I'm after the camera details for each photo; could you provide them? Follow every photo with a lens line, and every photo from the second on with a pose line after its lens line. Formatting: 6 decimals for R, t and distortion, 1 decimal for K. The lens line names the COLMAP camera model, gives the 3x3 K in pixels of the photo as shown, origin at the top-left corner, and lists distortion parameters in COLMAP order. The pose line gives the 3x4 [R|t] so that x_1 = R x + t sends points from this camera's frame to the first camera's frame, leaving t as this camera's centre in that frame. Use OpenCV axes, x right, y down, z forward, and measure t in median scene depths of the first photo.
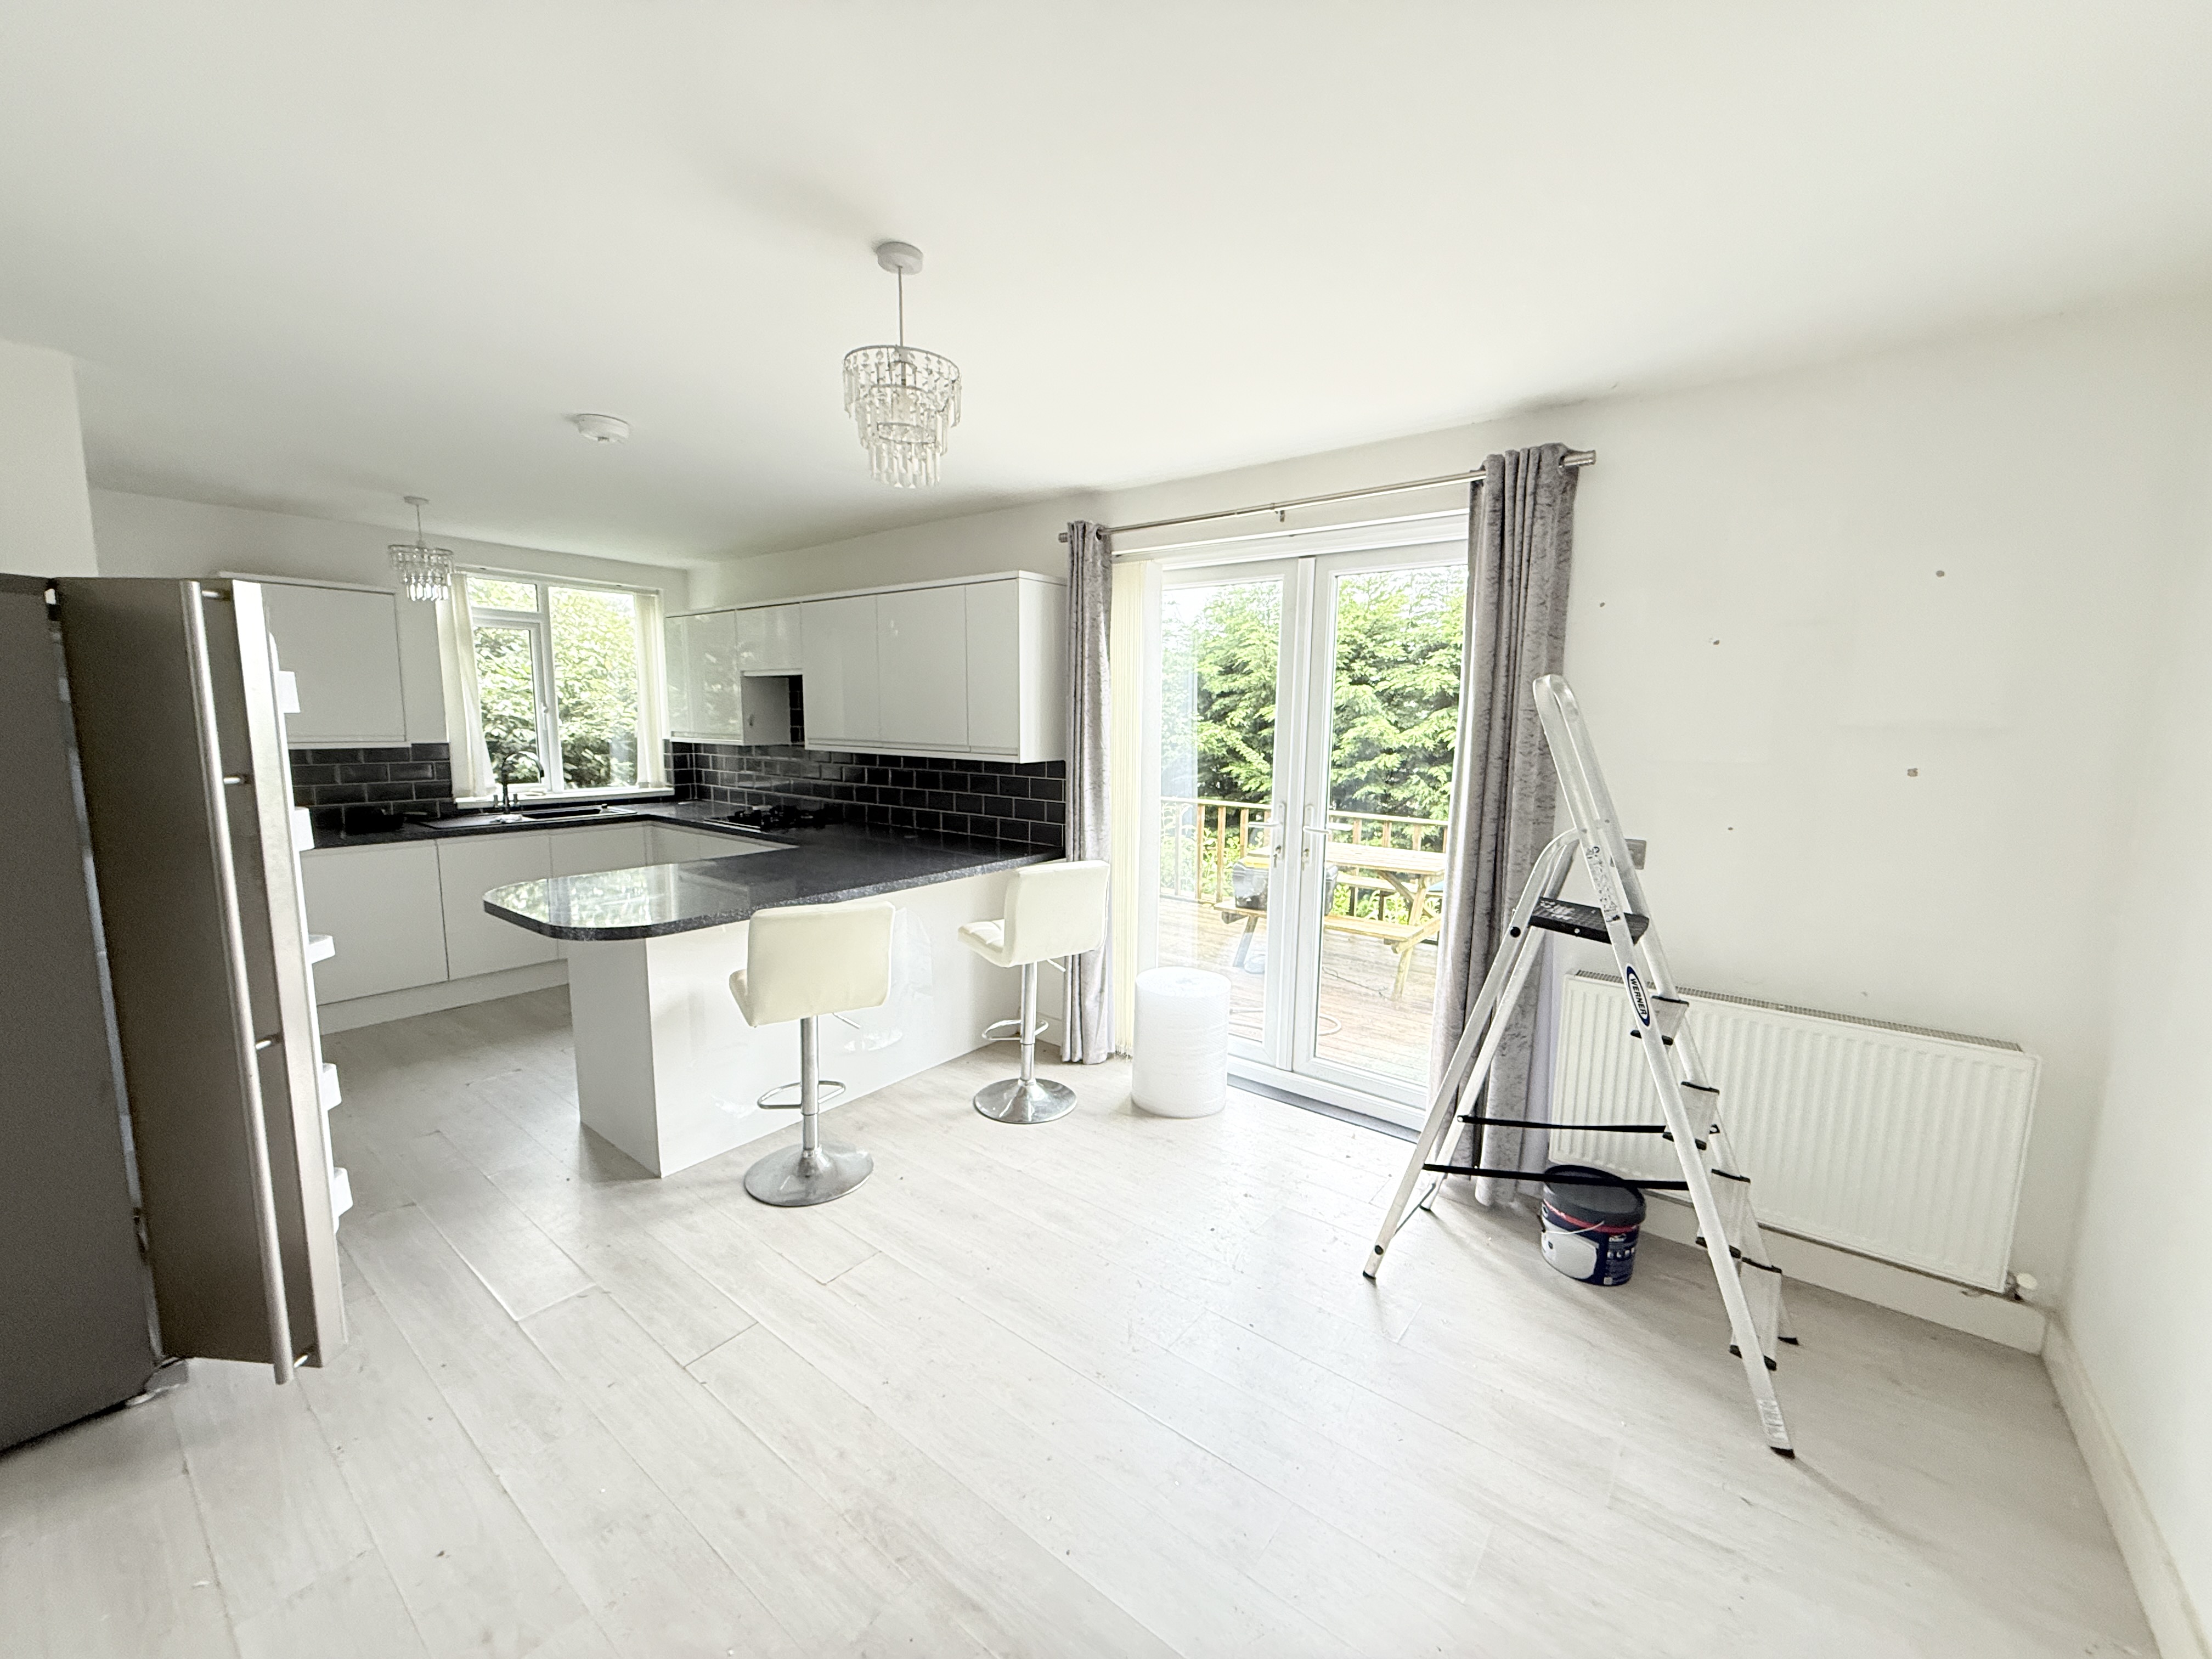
lens RADIAL K [[882.9, 0, 1121.1], [0, 882.9, 838.1], [0, 0, 1]] dist [0.000347, -0.000030]
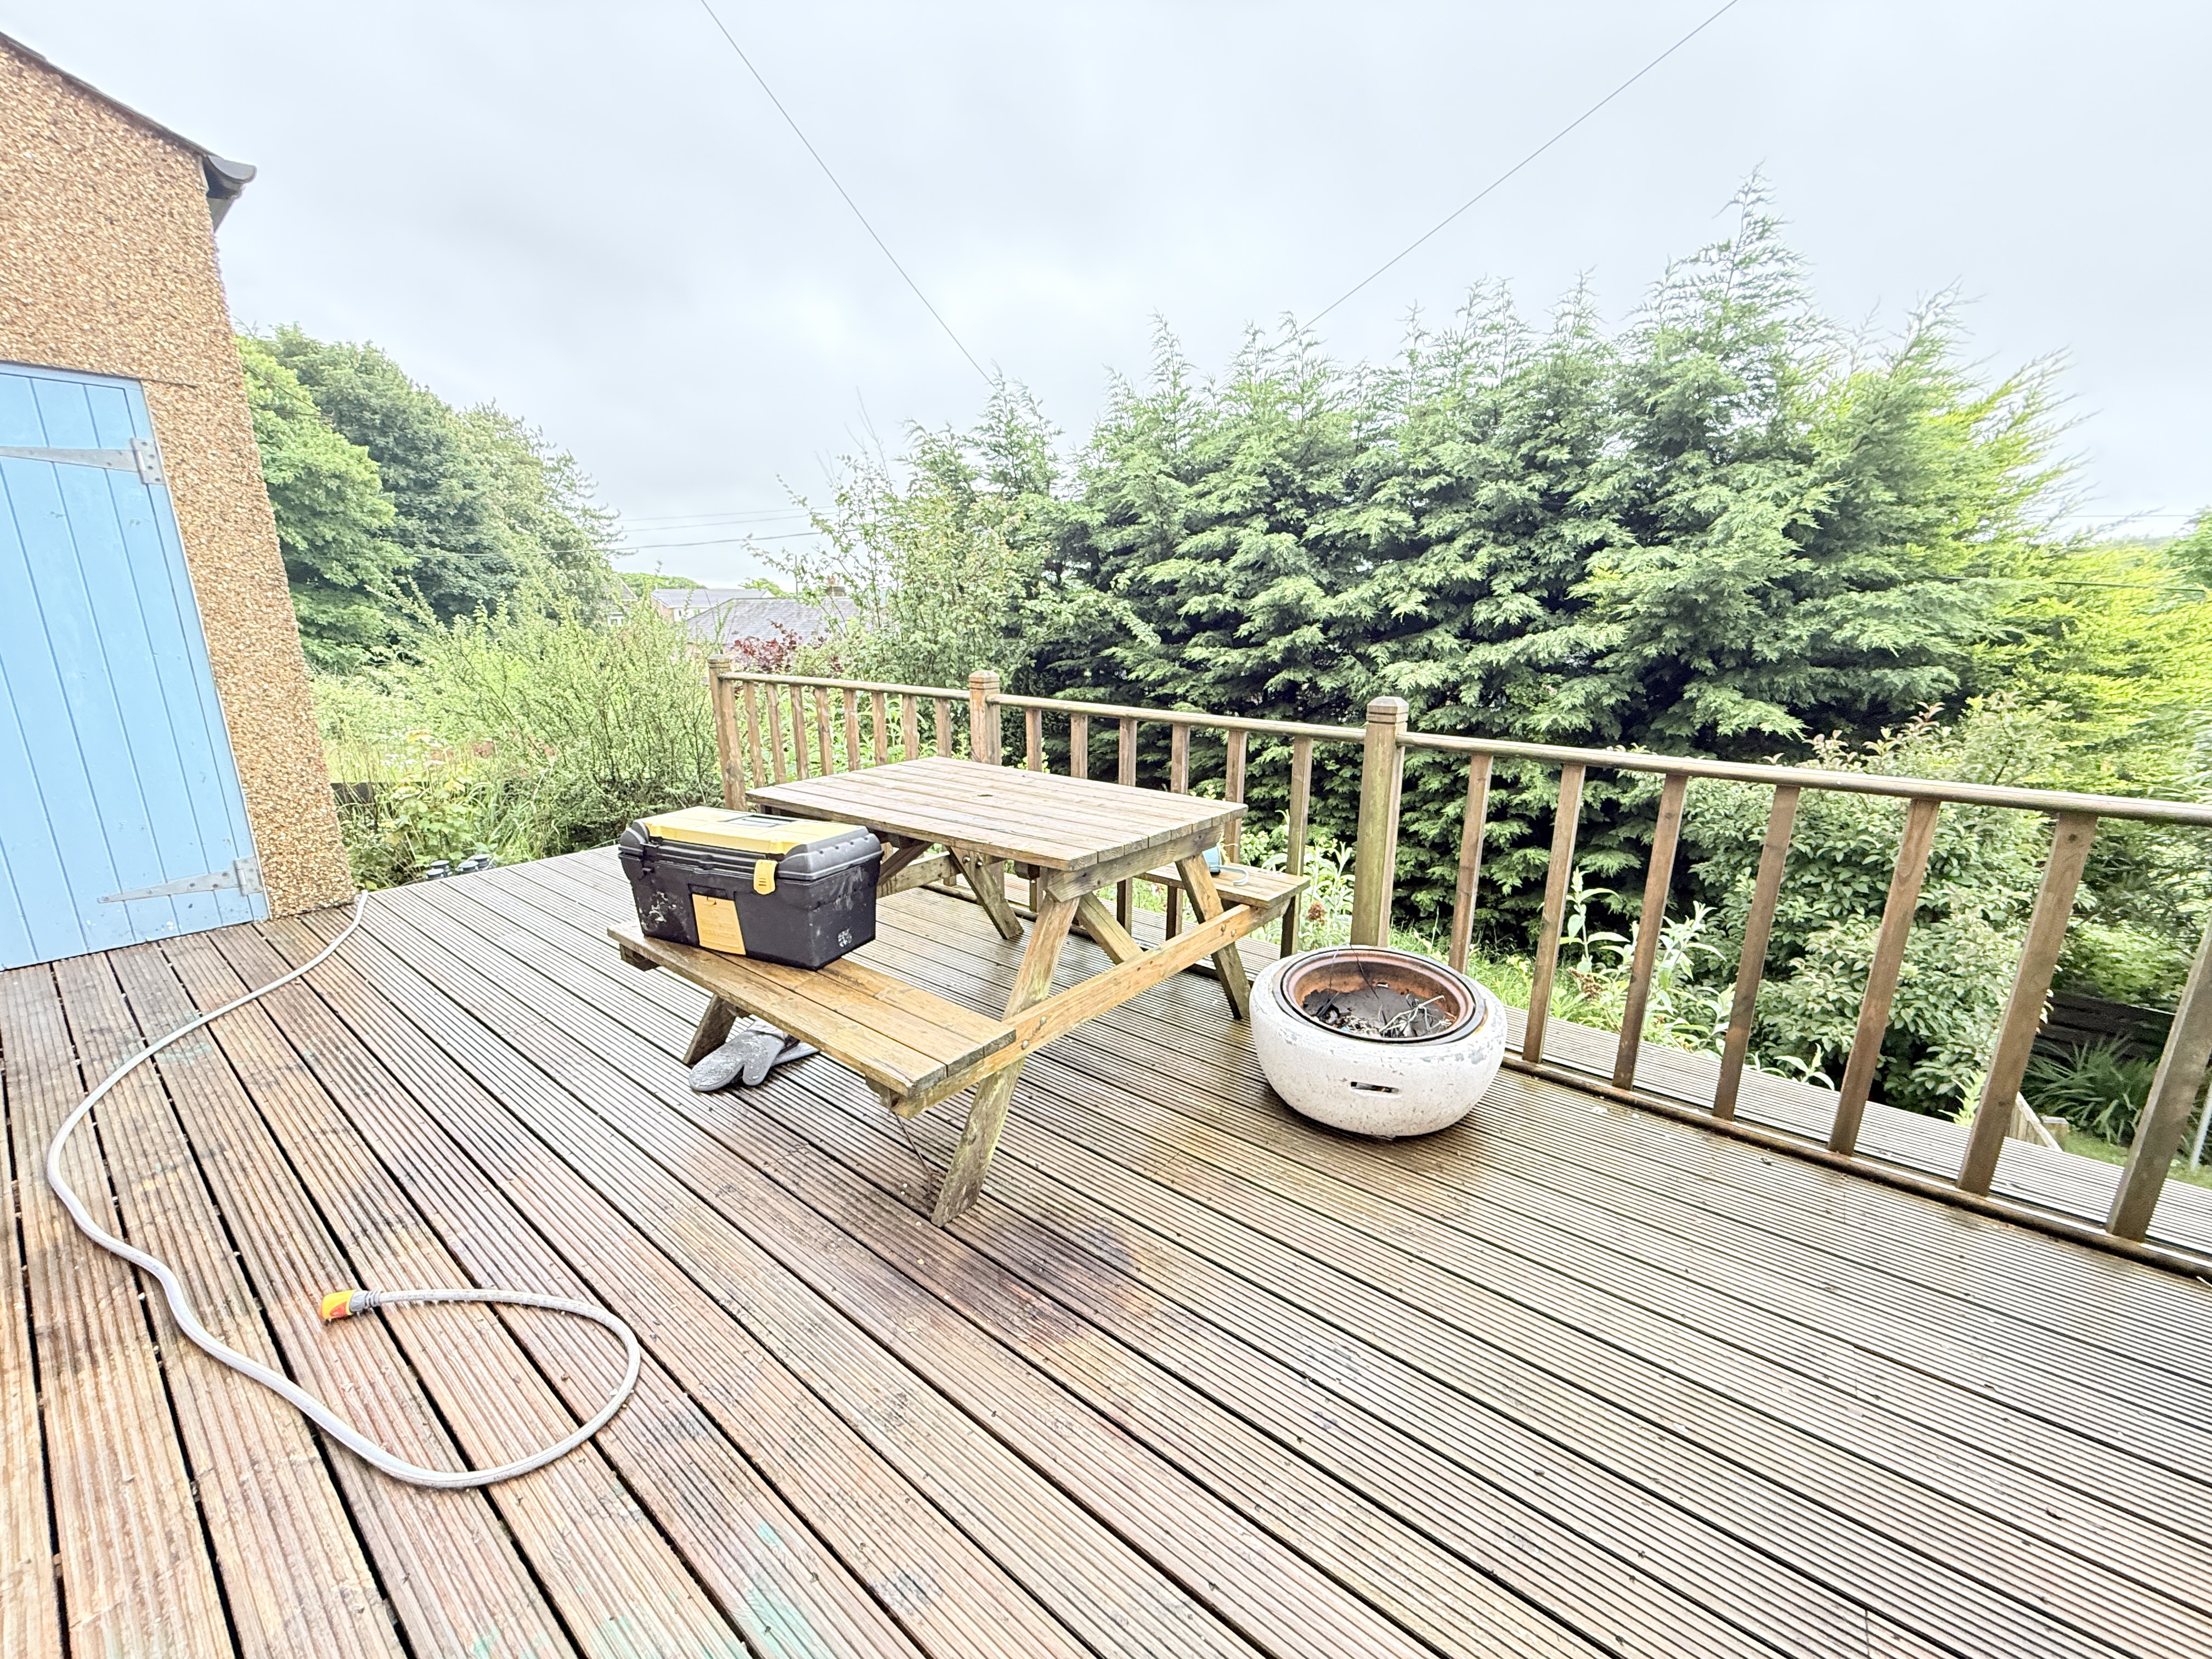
lens RADIAL K [[882.9, 0, 1099.1], [0, 882.9, 826.0], [0, 0, 1]] dist [0.000347, -0.000030]
pose [[0.999209, -0.004783, -0.039489, 0.144416], [0.009220, 0.993556, 0.112971, -0.014649], [0.038694, -0.113246, 0.992813, 0.233558]]
